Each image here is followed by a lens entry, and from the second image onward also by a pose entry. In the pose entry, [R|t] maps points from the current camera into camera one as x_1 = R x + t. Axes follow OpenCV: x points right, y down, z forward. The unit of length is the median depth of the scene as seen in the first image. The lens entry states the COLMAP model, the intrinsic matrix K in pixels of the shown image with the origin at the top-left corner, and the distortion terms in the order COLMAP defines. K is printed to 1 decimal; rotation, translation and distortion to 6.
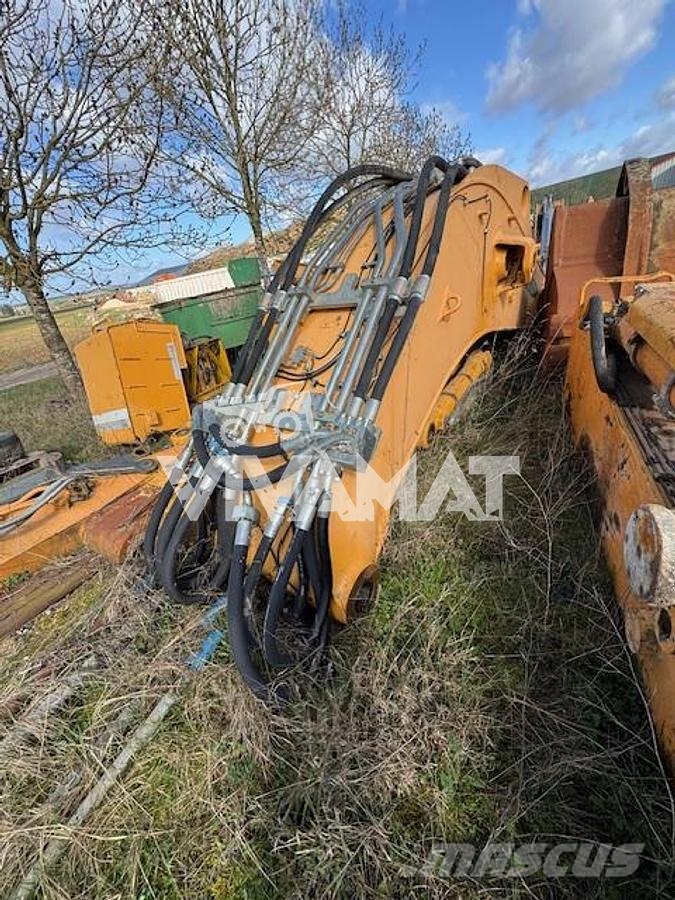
lens RADIAL K [[356.3, 0, 339.0], [0, 356.3, 450.9], [0, 0, 1]] dist [-0.002200, 0.000178]
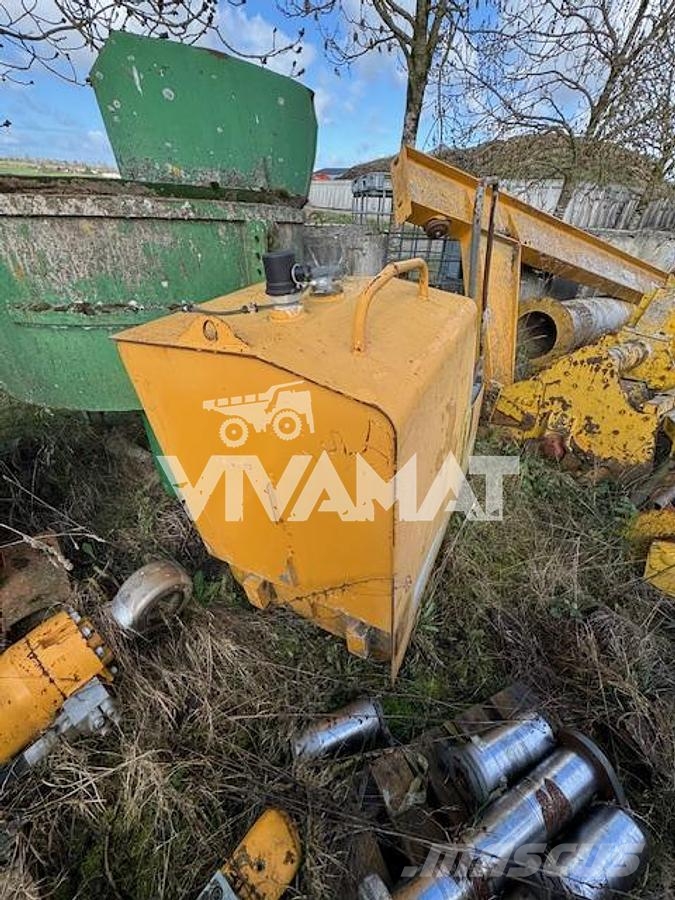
lens RADIAL K [[356.3, 0, 339.0], [0, 356.3, 450.9], [0, 0, 1]] dist [-0.002200, 0.000178]
pose [[0.904292, 0.382779, -0.189041, -0.063052], [-0.349394, 0.918023, 0.187502, -0.380548], [0.245316, -0.103507, 0.963902, 0.775251]]
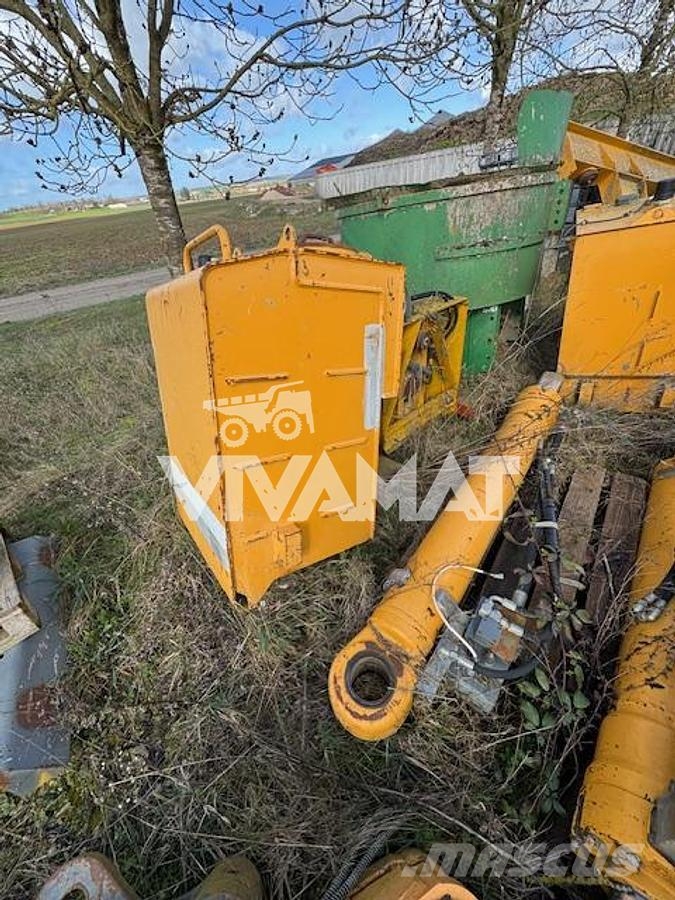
lens RADIAL K [[356.3, 0, 339.0], [0, 356.3, 450.9], [0, 0, 1]] dist [-0.002200, 0.000178]
pose [[0.925663, 0.273352, -0.261586, -0.276461], [-0.215104, 0.948998, 0.230507, -0.187639], [0.311254, -0.157104, 0.937251, 0.472177]]
